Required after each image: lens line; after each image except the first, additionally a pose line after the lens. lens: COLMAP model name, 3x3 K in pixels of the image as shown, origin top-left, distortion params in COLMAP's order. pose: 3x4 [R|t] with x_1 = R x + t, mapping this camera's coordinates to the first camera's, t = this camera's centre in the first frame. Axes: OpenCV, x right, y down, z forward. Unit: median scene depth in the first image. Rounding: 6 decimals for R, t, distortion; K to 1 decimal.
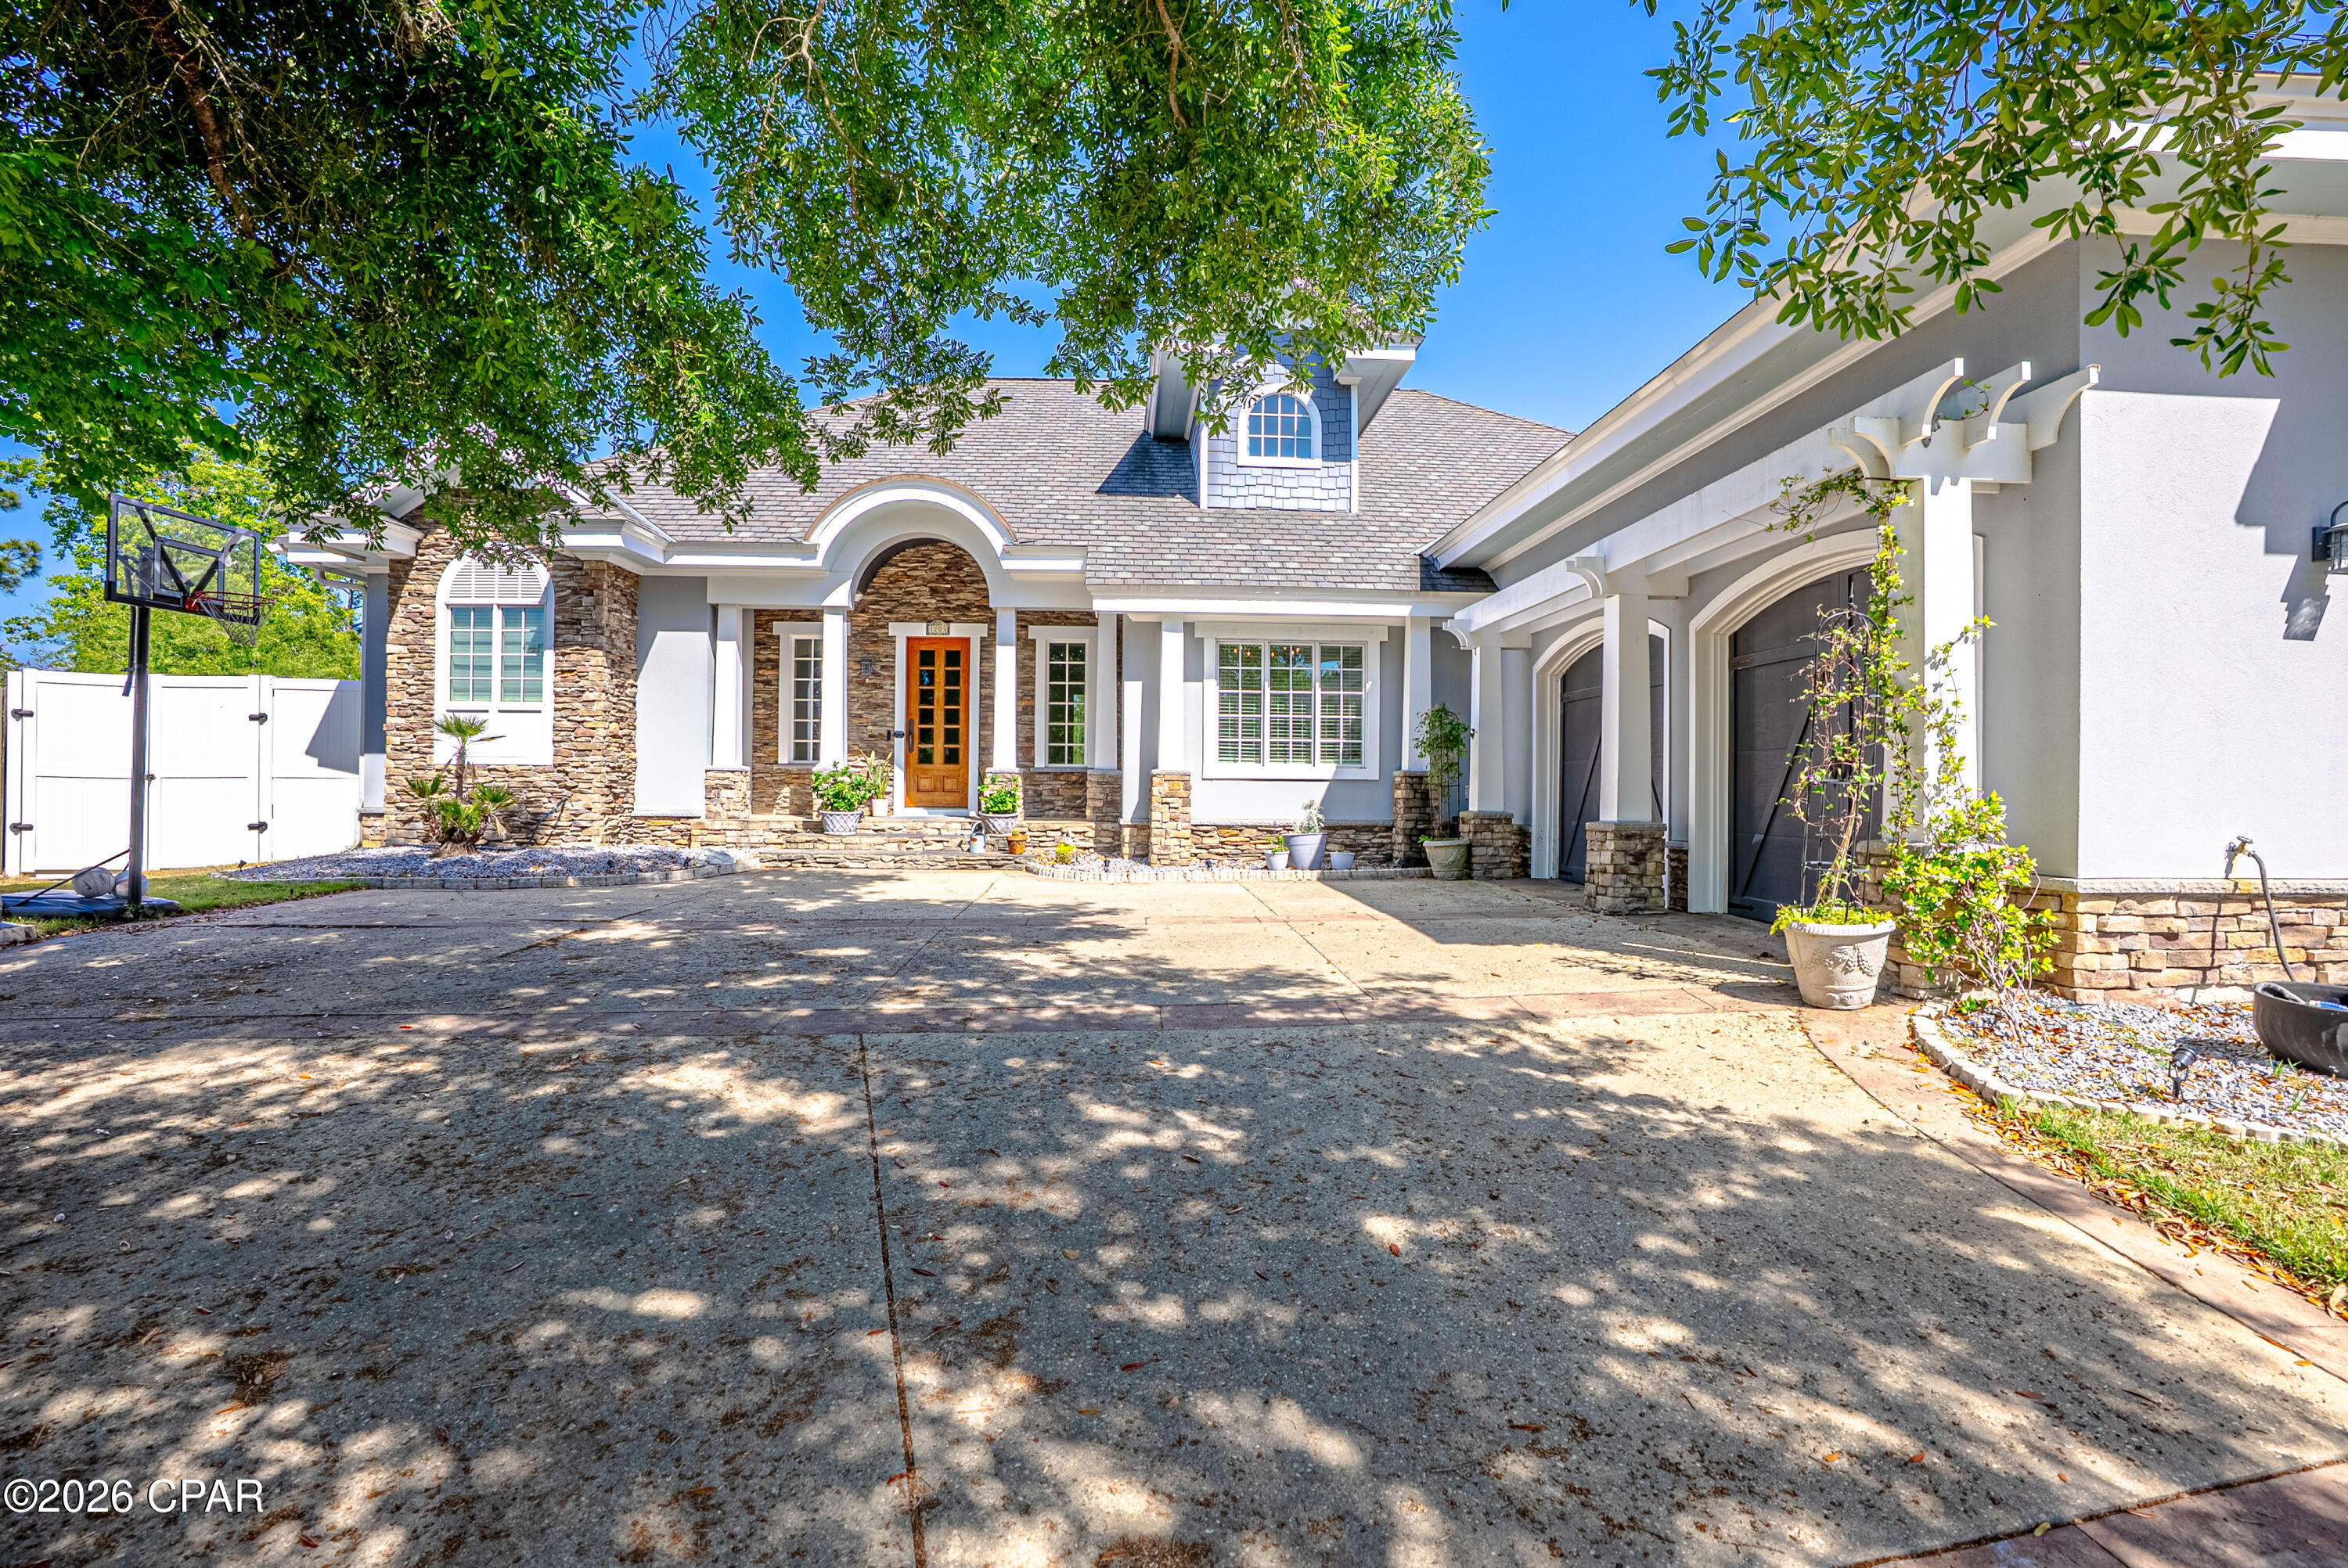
lens RADIAL K [[1078.5, 0, 1171.2], [0, 1078.5, 785.8], [0, 0, 1]] dist [-0.067732, 0.024765]
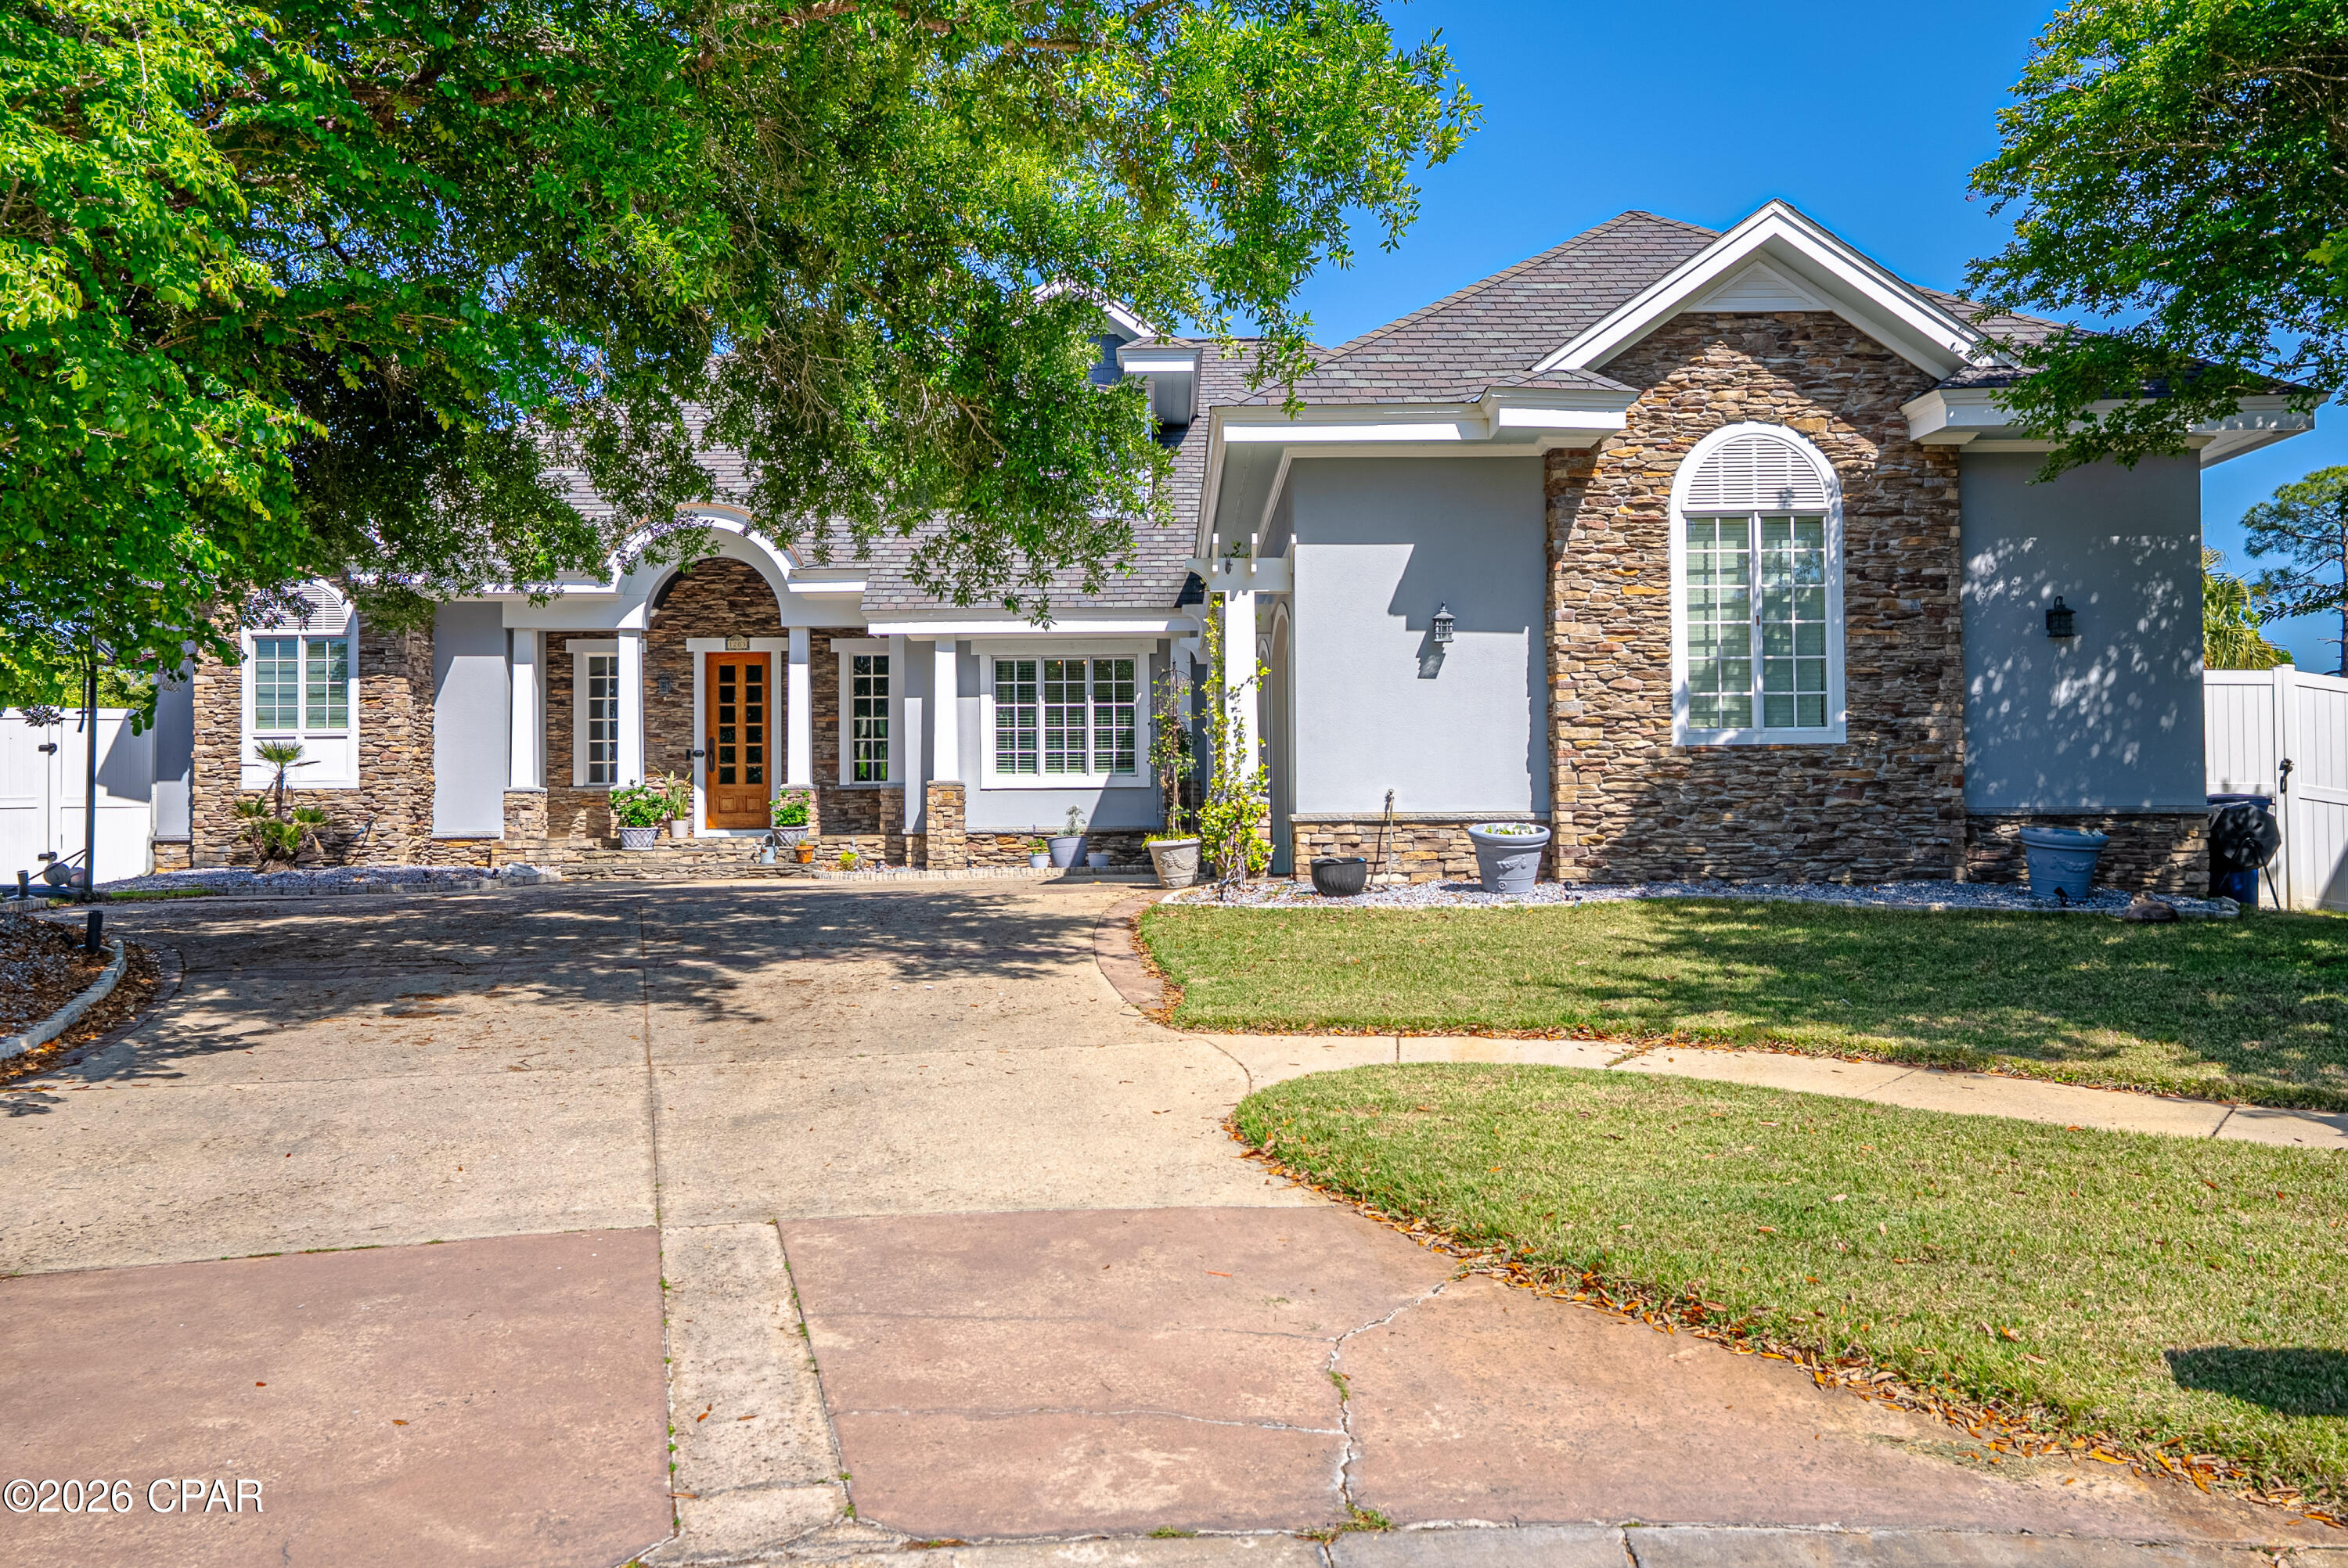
lens RADIAL K [[2024.1, 0, 1174.7], [0, 2024.1, 791.2], [0, 0, 1]] dist [0.044752, -0.000408]
pose [[0.998660, -0.020105, -0.047682, 0.298738], [0.018748, 0.999411, -0.028741, 0.053177], [0.048232, 0.027809, 0.998449, -0.919005]]
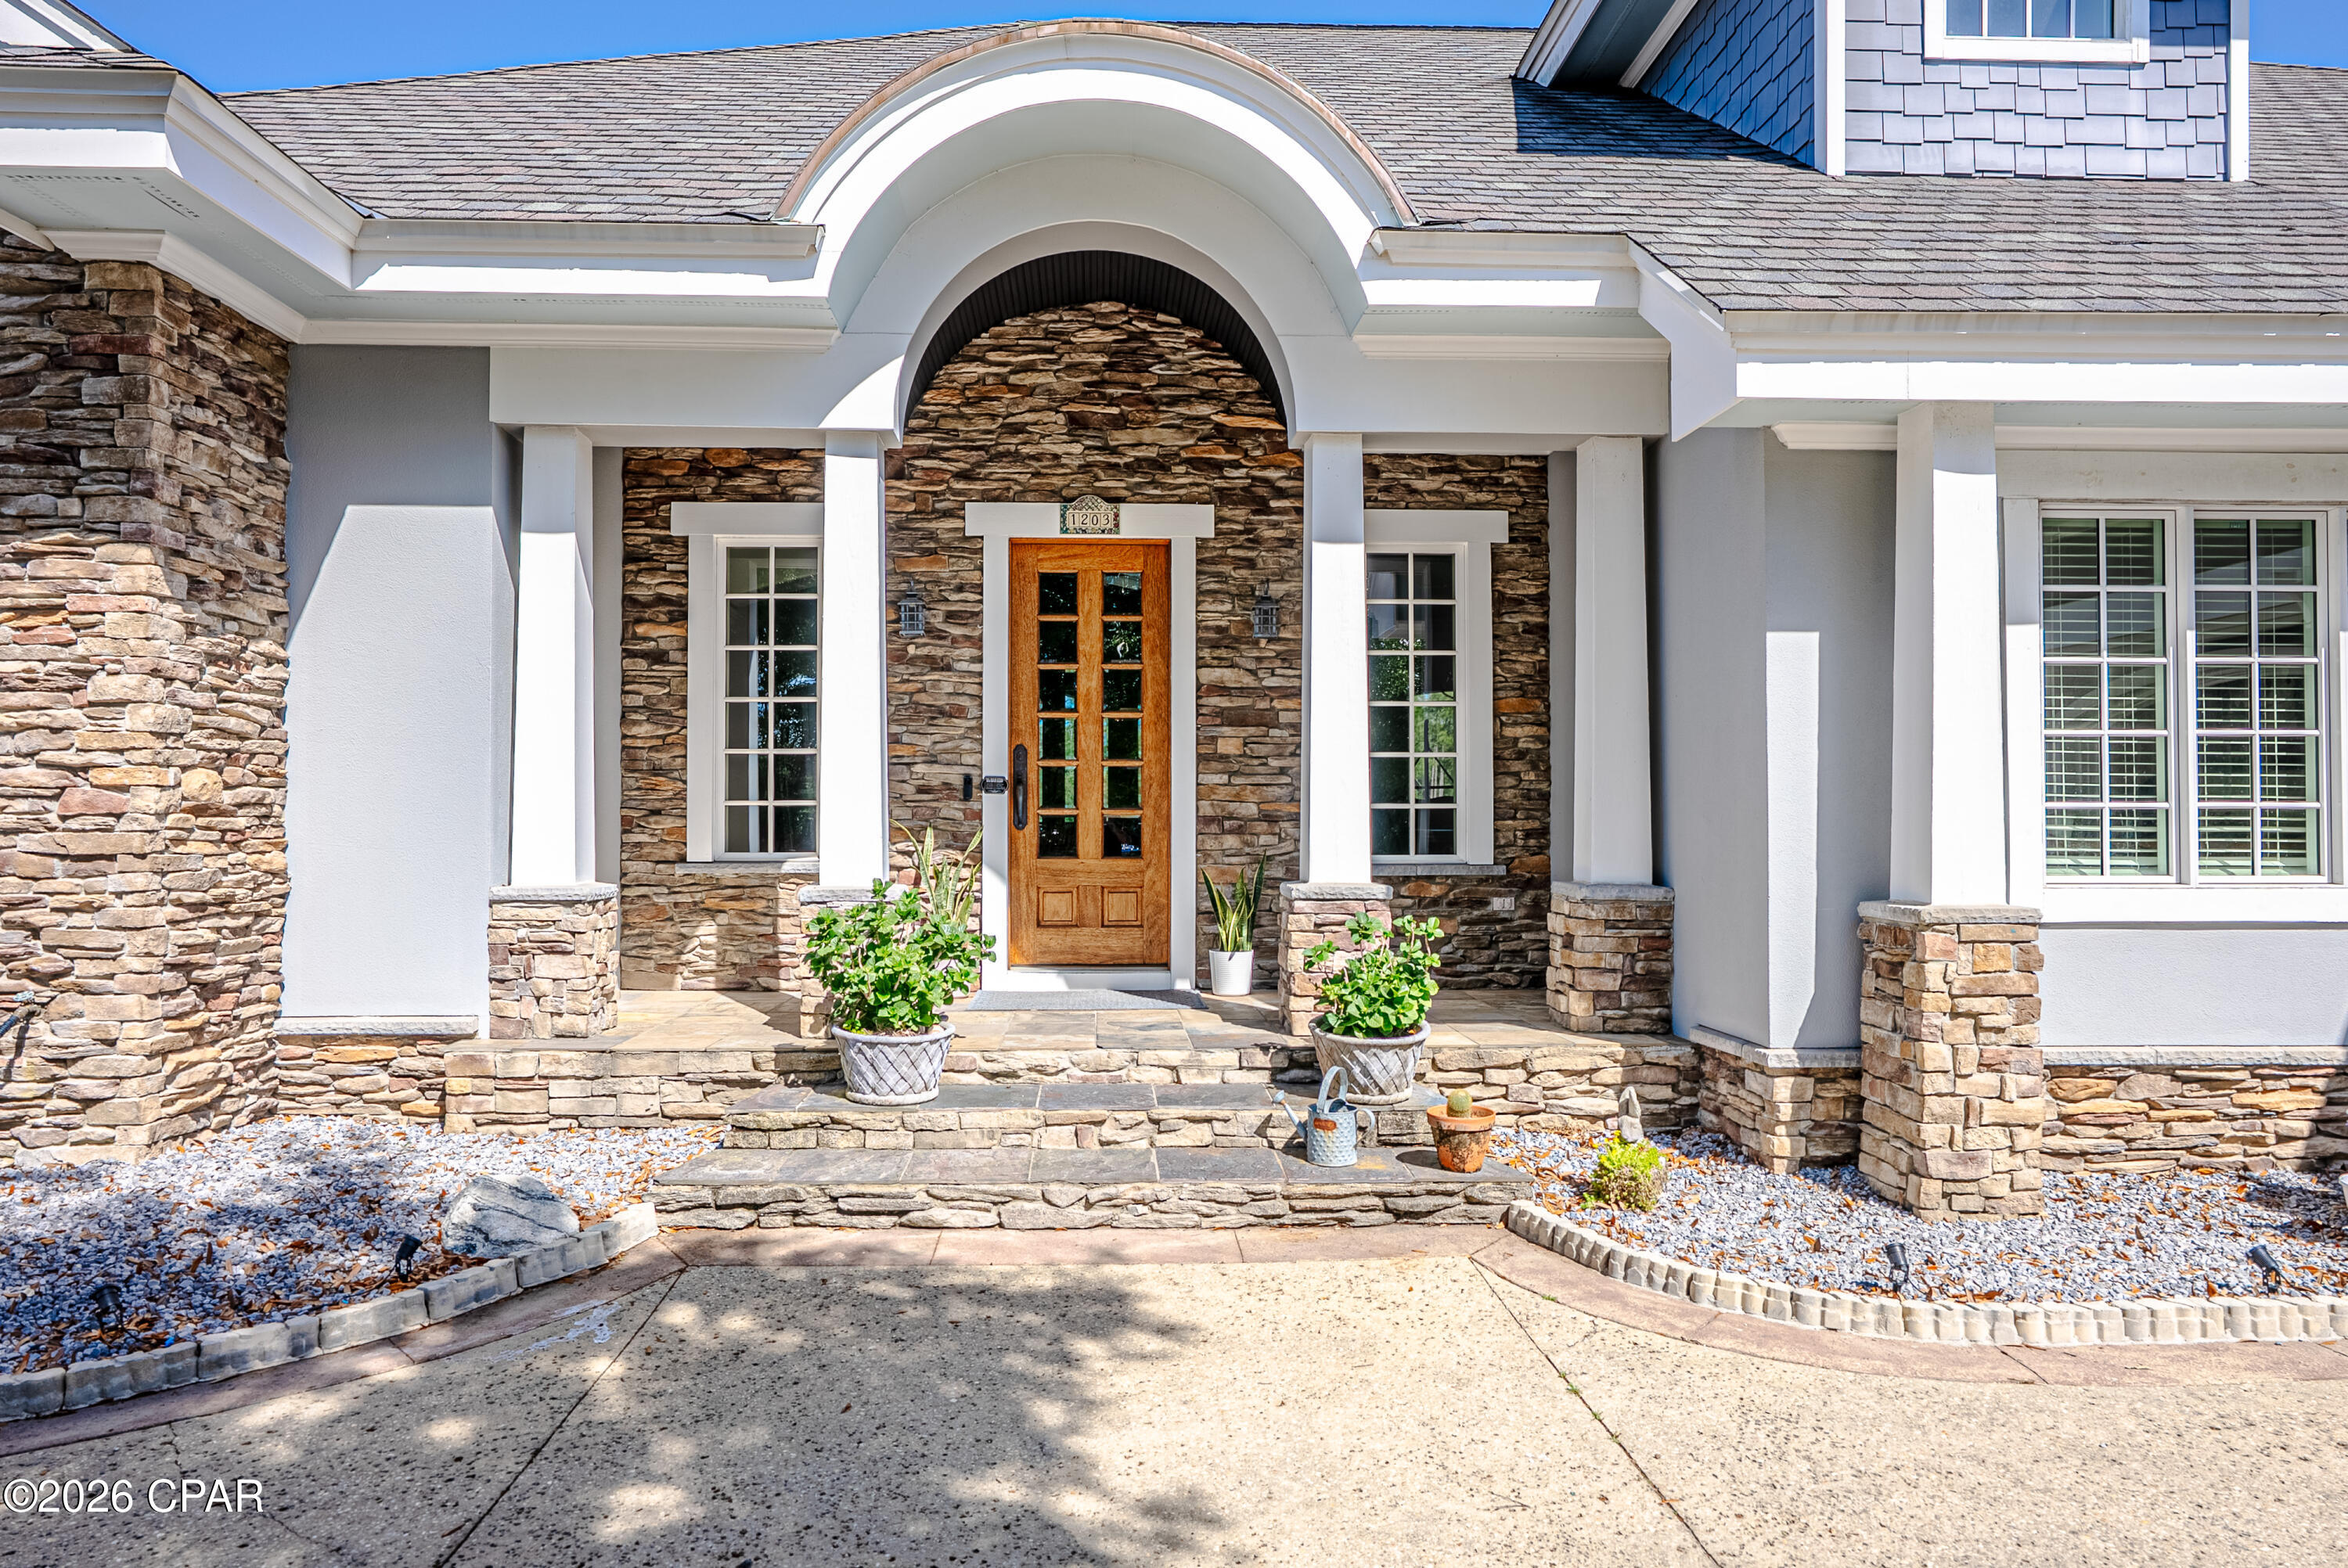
lens RADIAL K [[1436.2, 0, 1159.5], [0, 1436.2, 801.9], [0, 0, 1]] dist [-0.028373, 0.027731]
pose [[0.999942, -0.009866, -0.004311, -0.217646], [0.009813, 0.999878, -0.012140, -0.039520], [0.004430, 0.012097, 0.999917, 0.538790]]
